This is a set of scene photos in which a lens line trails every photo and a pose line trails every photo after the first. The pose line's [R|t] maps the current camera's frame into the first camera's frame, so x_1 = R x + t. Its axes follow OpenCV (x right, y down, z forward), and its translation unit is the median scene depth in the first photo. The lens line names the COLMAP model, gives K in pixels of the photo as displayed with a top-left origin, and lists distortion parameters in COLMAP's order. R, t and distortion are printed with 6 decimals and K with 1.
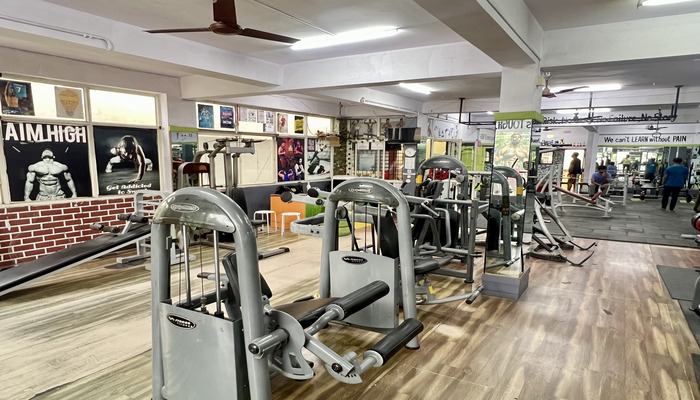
lens RADIAL K [[438.6, 0, 350.0], [0, 438.6, 200.0], [0, 0, 1]] dist [0.000034, -0.000001]
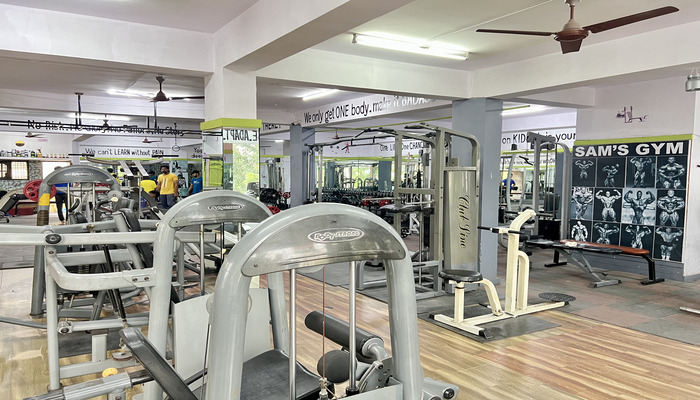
lens RADIAL K [[519.9, 0, 341.1], [0, 519.9, 209.8], [0, 0, 1]] dist [-0.000965, -0.004654]
pose [[0.469896, -0.063991, 0.880399, -0.444228], [0.085673, 0.995966, 0.026665, -0.018455], [-0.878554, 0.062896, 0.473483, 0.277442]]
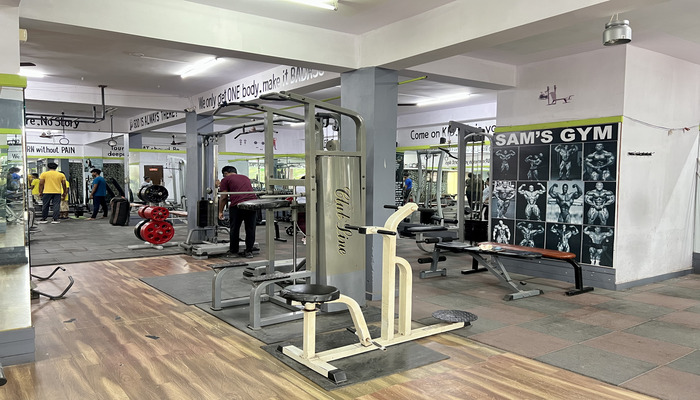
lens RADIAL K [[525.8, 0, 345.5], [0, 525.8, 202.2], [0, 0, 1]] dist [0.011125, 0.002055]
pose [[0.391098, -0.045628, 0.919217, -0.123378], [0.088742, 0.995986, 0.011682, 0.022420], [-0.916061, 0.077005, 0.393577, 0.216037]]
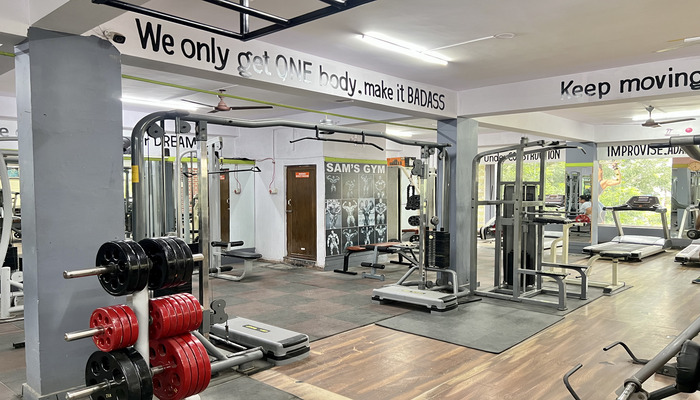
lens RADIAL K [[519.9, 0, 341.1], [0, 519.9, 209.8], [0, 0, 1]] dist [-0.000965, -0.004654]
pose [[-0.980665, -0.008312, 0.195519, 0.987947], [0.019252, 0.990154, 0.138654, -0.198311], [-0.194747, 0.139737, -0.970849, 2.159807]]
